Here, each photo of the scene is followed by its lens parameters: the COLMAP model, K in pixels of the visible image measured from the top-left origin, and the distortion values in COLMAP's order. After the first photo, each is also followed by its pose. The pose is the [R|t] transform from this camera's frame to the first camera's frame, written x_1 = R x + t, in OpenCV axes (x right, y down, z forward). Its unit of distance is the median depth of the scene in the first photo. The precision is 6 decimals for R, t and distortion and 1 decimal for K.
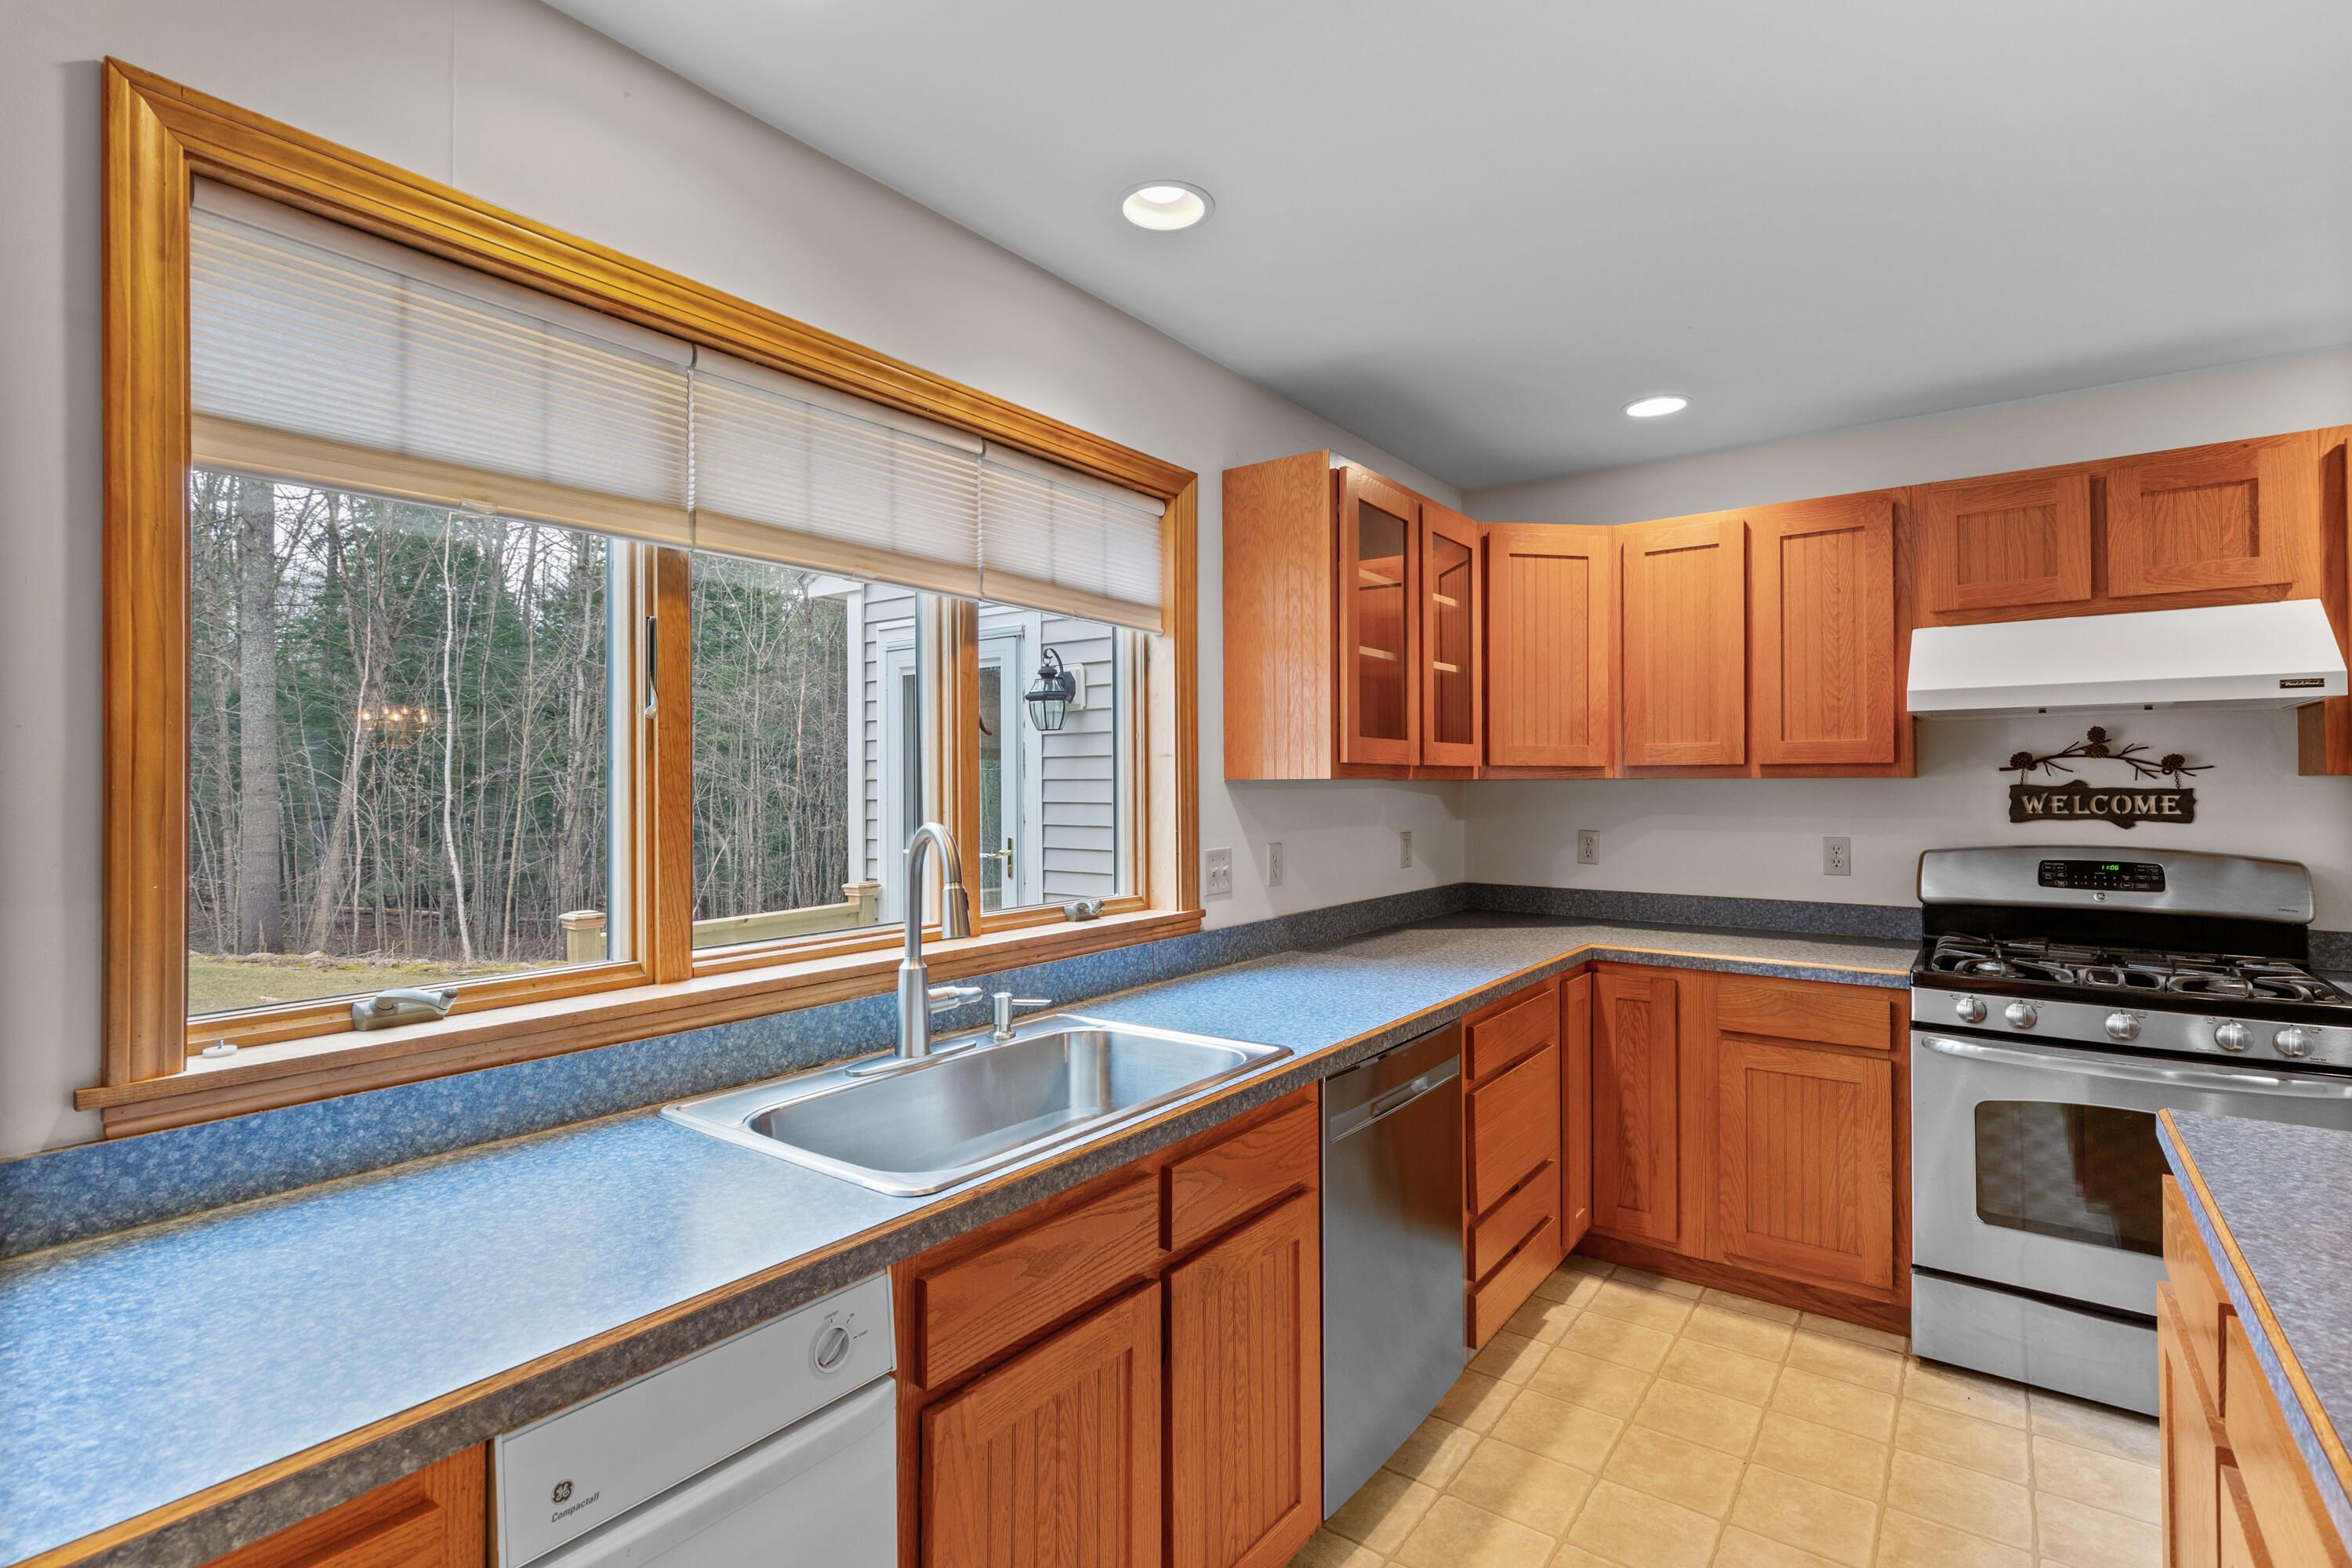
lens RADIAL K [[1132.7, 0, 1181.3], [0, 1132.7, 777.2], [0, 0, 1]] dist [-0.008728, 0.000354]
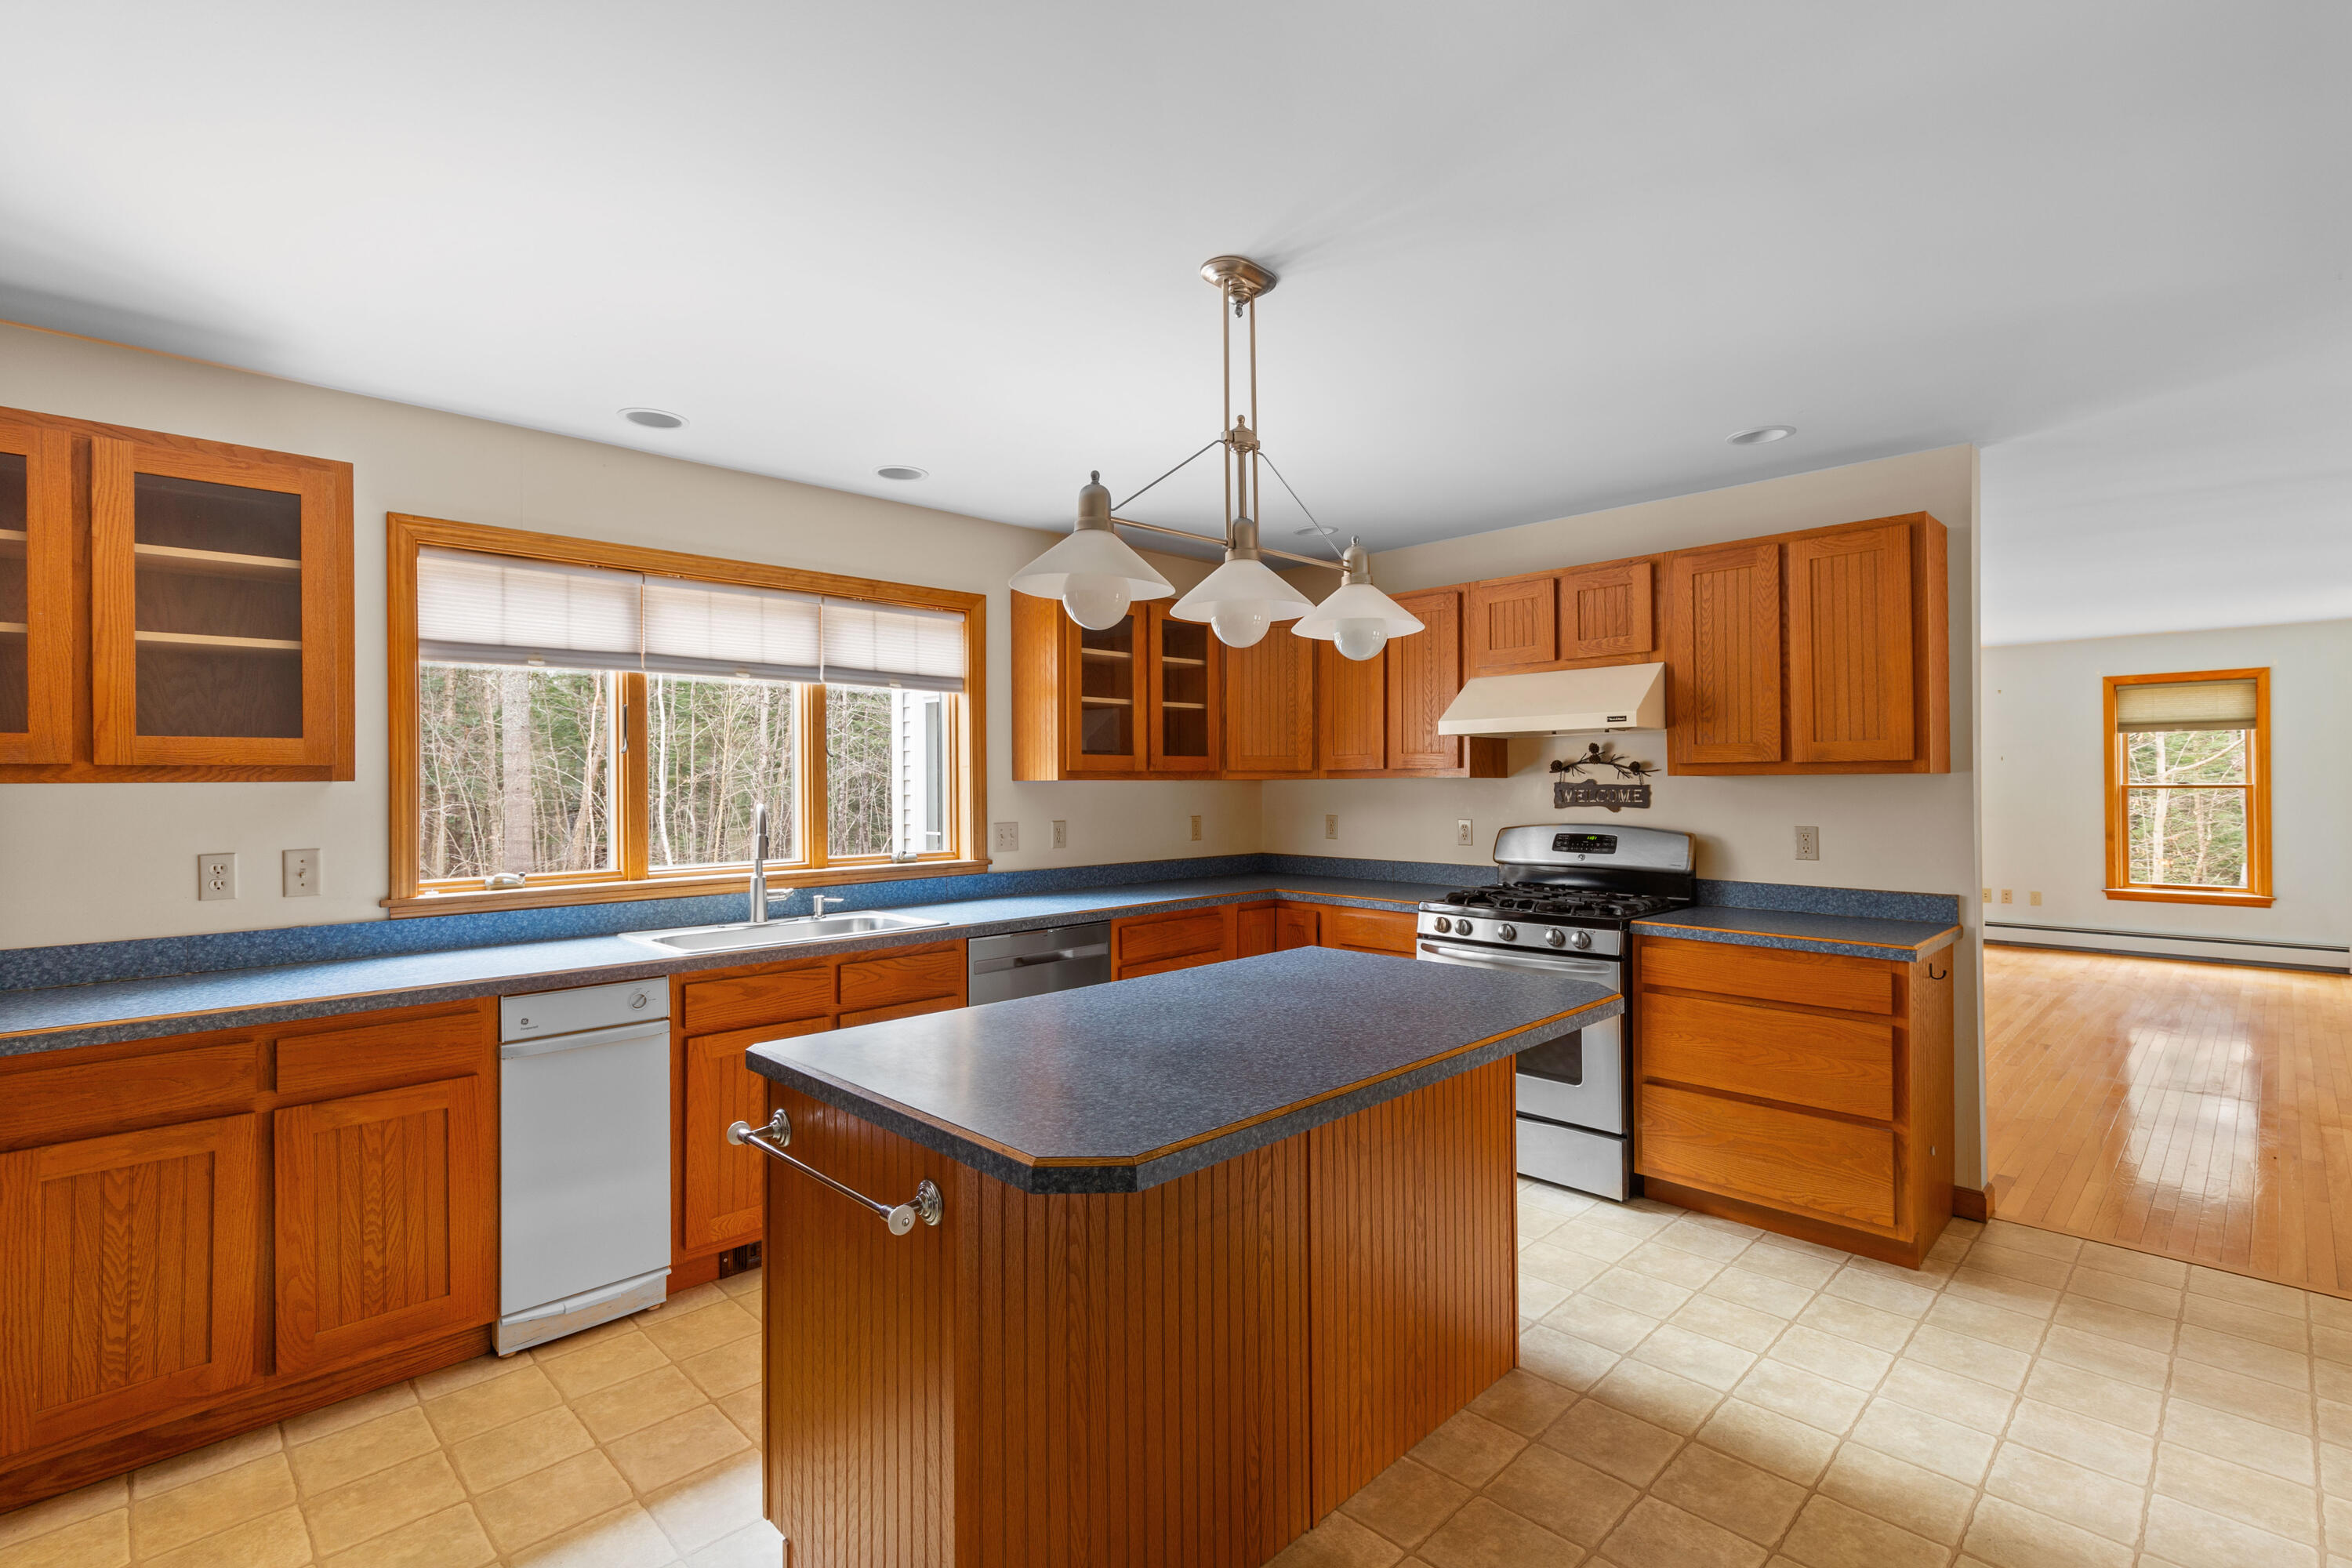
lens RADIAL K [[1069.8, 0, 1158.4], [0, 1069.8, 783.2], [0, 0, 1]] dist [0.005508, 0.001610]
pose [[0.988772, -0.003025, -0.149404, 0.481466], [0.004185, 0.999964, 0.007448, -0.005354], [0.149376, -0.007990, 0.988748, -0.488249]]
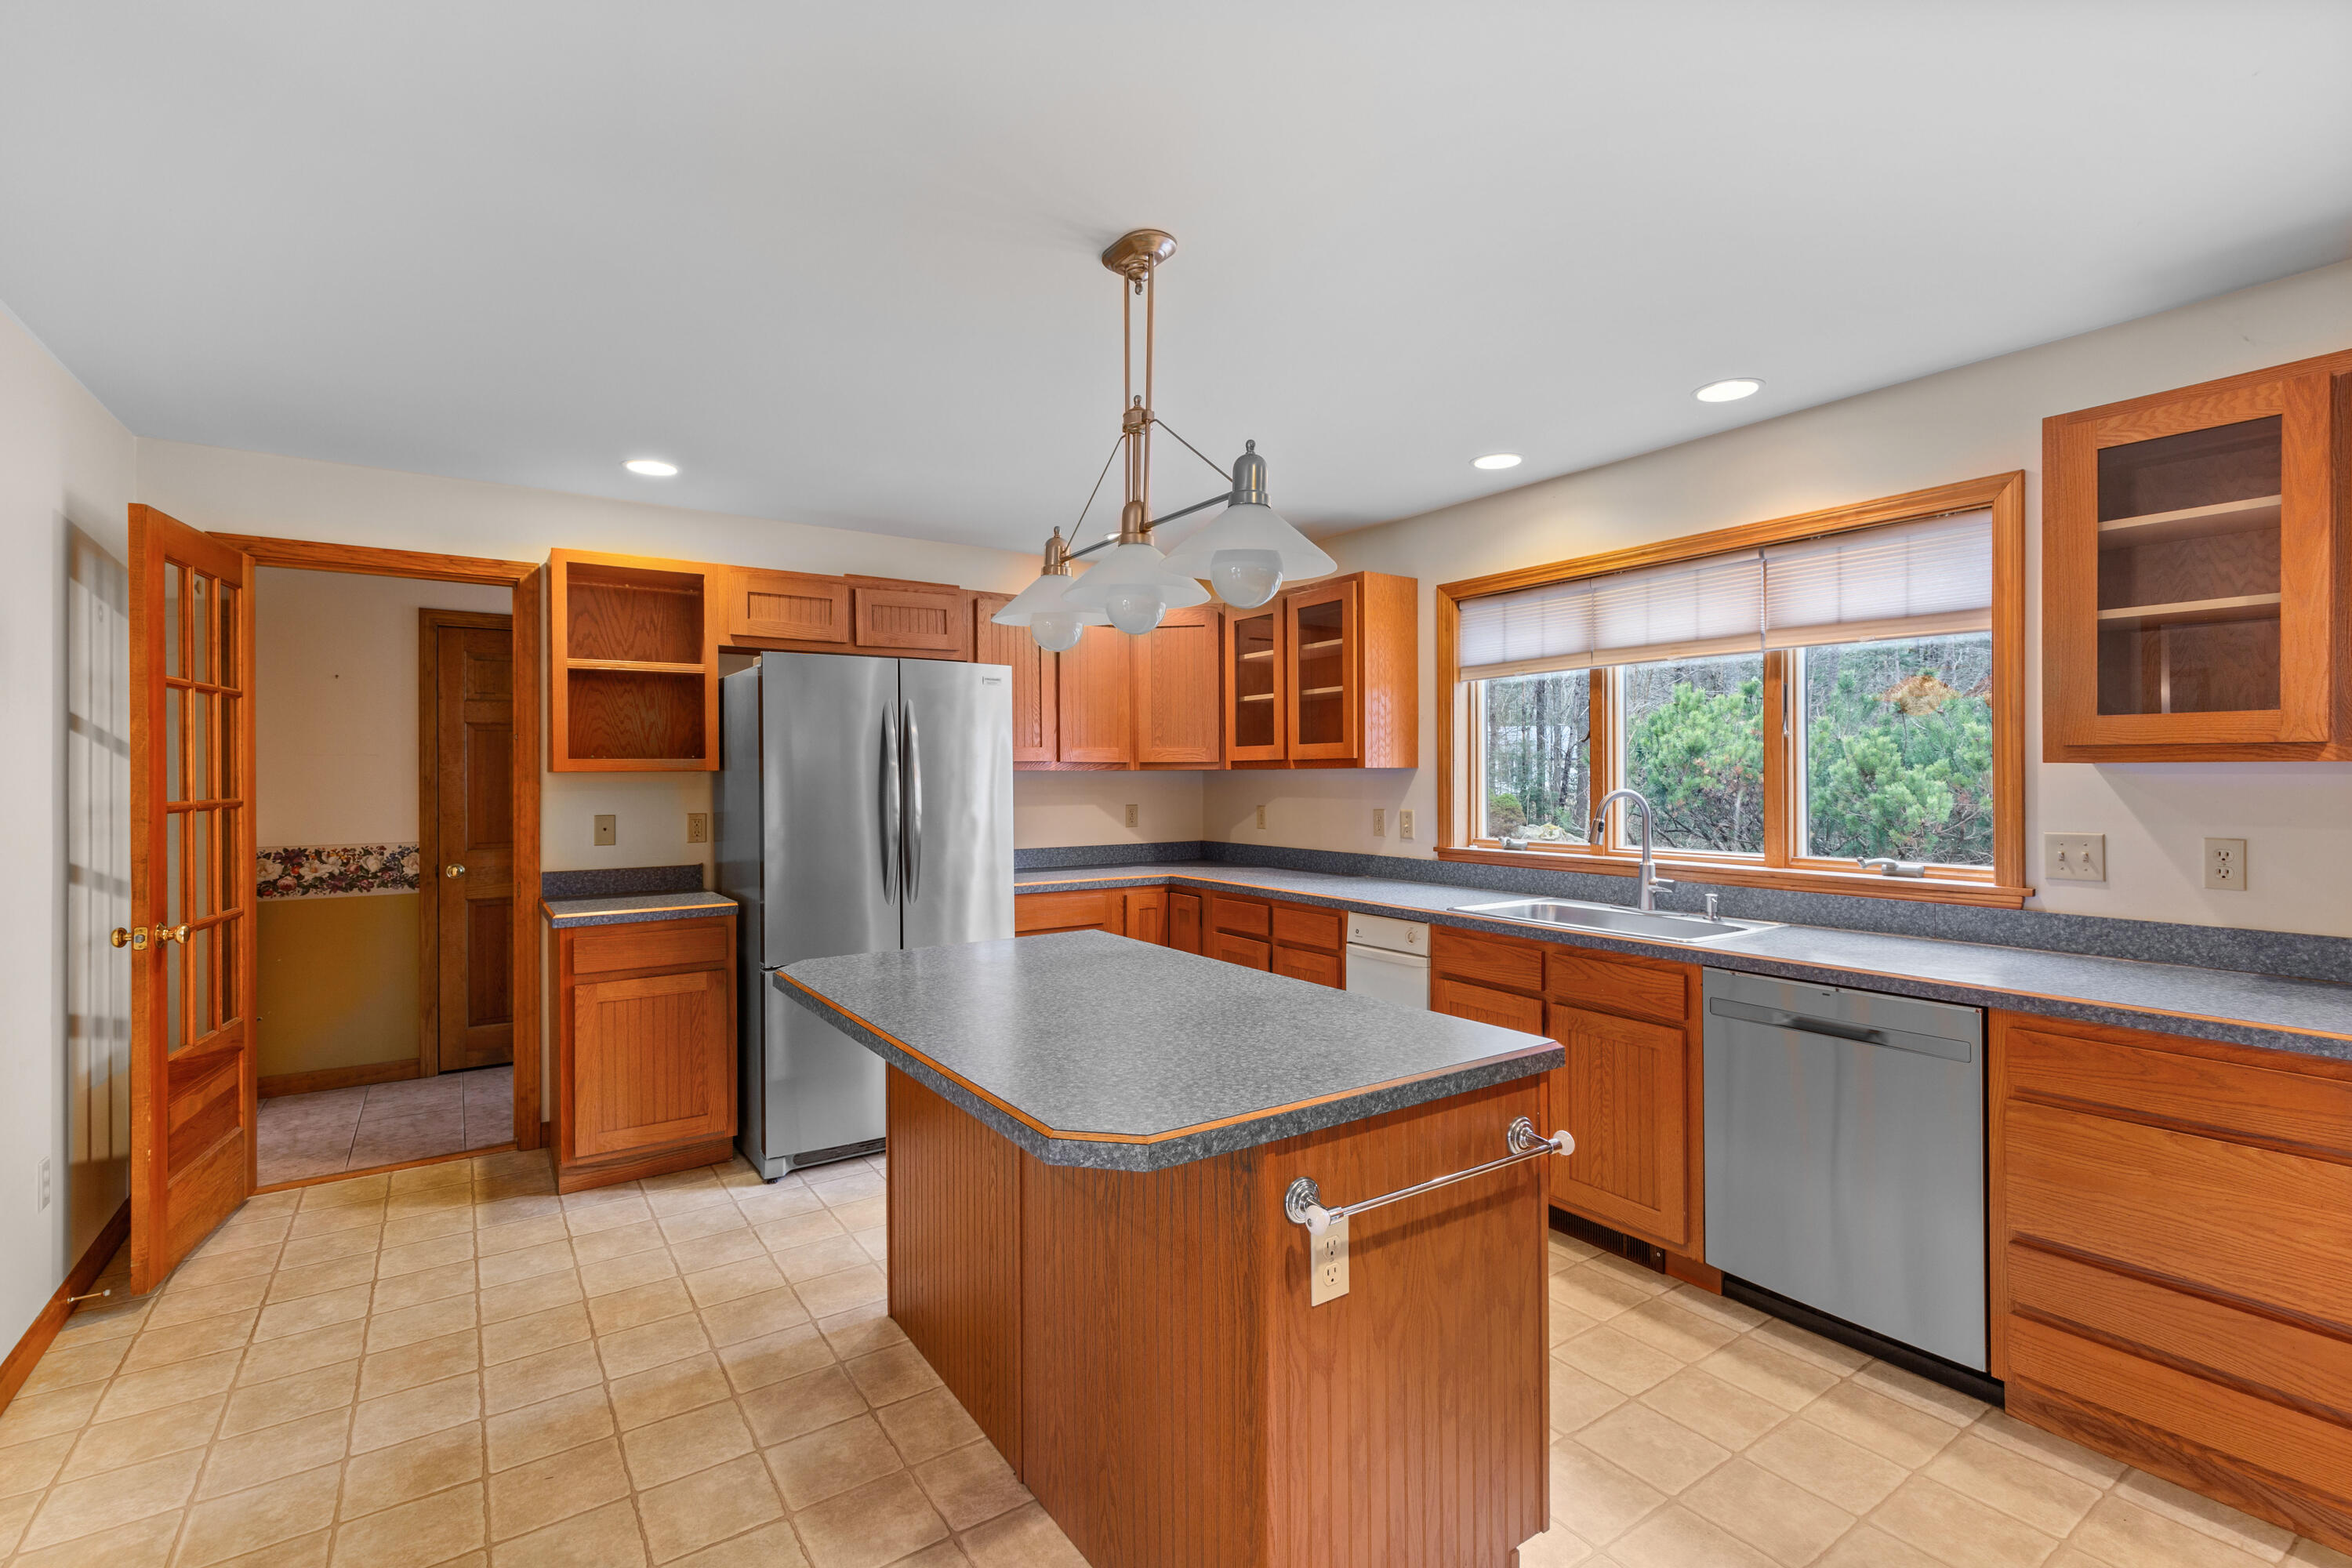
lens RADIAL K [[1069.8, 0, 1181.0], [0, 1069.8, 767.7], [0, 0, 1]] dist [0.005508, 0.001610]
pose [[-0.323916, -0.001009, -0.946085, 1.152985], [0.011790, 0.999917, -0.005103, 0.001342], [0.946012, -0.012808, -0.323877, 0.552972]]
